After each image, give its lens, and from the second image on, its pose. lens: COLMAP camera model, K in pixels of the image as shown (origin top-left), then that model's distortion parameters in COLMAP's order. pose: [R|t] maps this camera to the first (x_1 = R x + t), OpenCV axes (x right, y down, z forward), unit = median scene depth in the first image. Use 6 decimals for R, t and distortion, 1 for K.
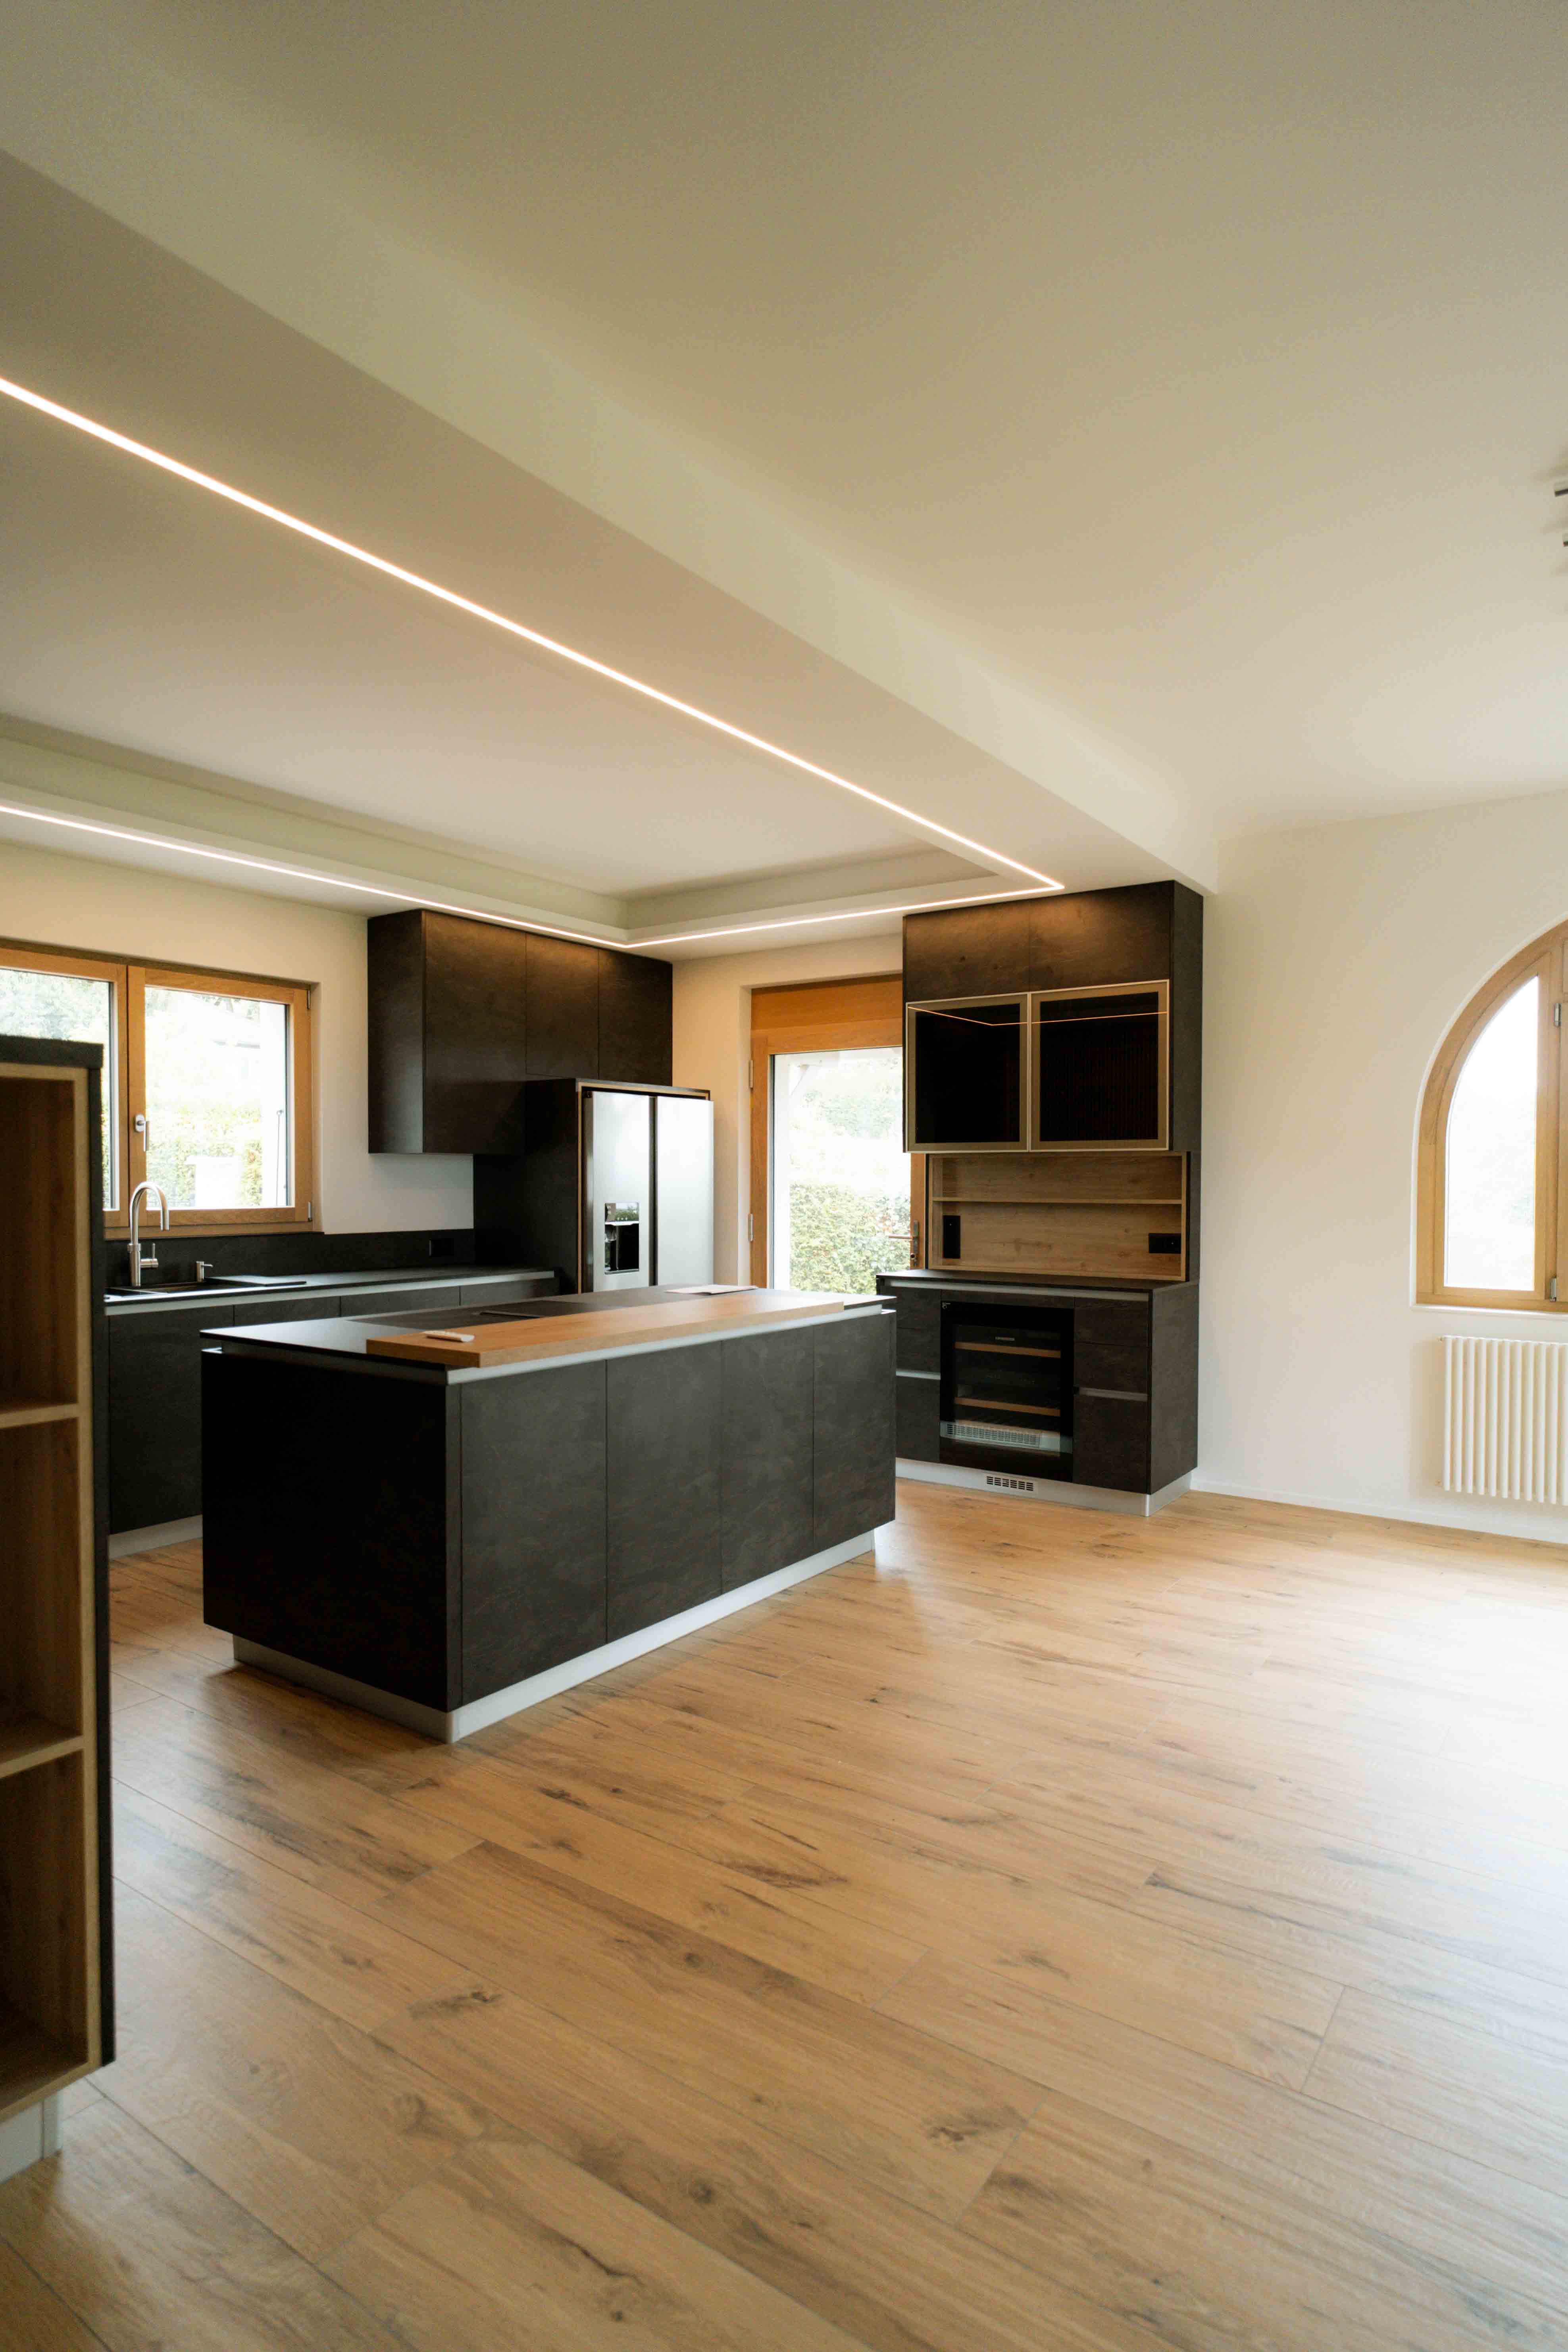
lens RADIAL K [[1252.0, 0, 783.4], [0, 1252.0, 1203.5], [0, 0, 1]] dist [-0.001158, 0.000013]
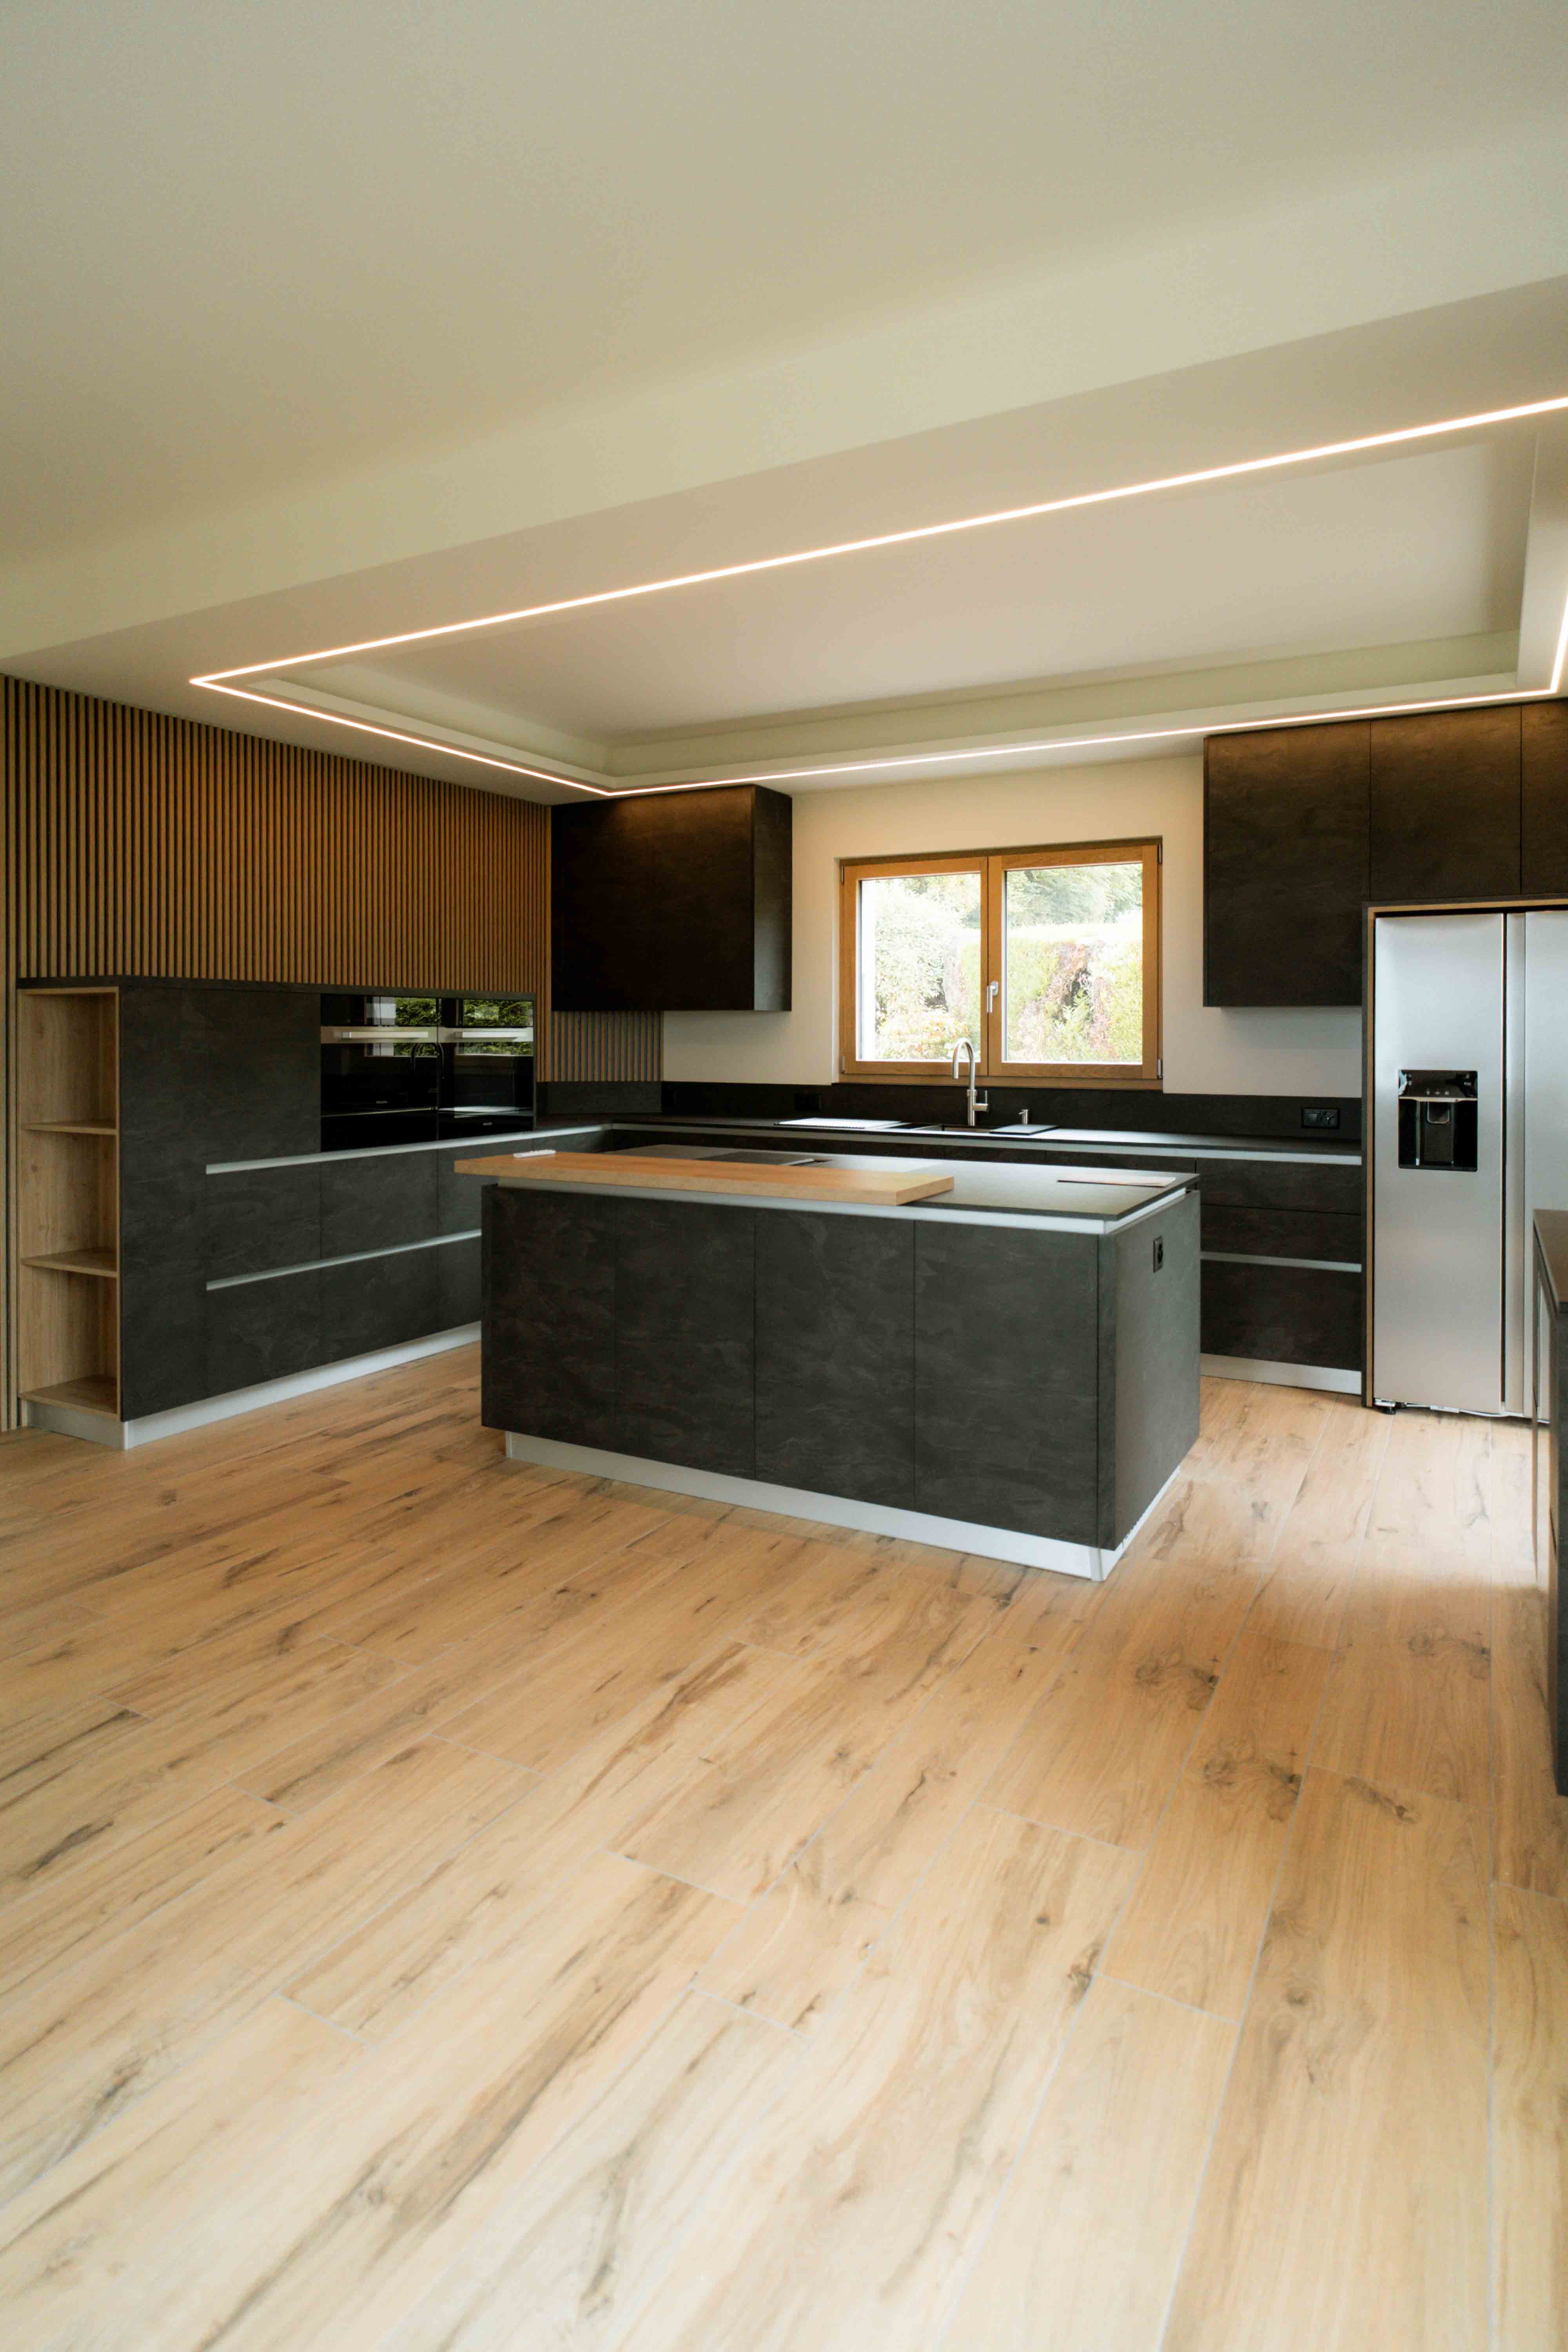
lens RADIAL K [[1285.4, 0, 782.1], [0, 1285.4, 1044.9], [0, 0, 1]] dist [-0.002845, -0.000822]
pose [[0.104542, 0.005826, -0.994503, 0.865664], [-0.019525, 0.999802, 0.003805, -0.015608], [0.994329, 0.019020, 0.104636, 0.874527]]
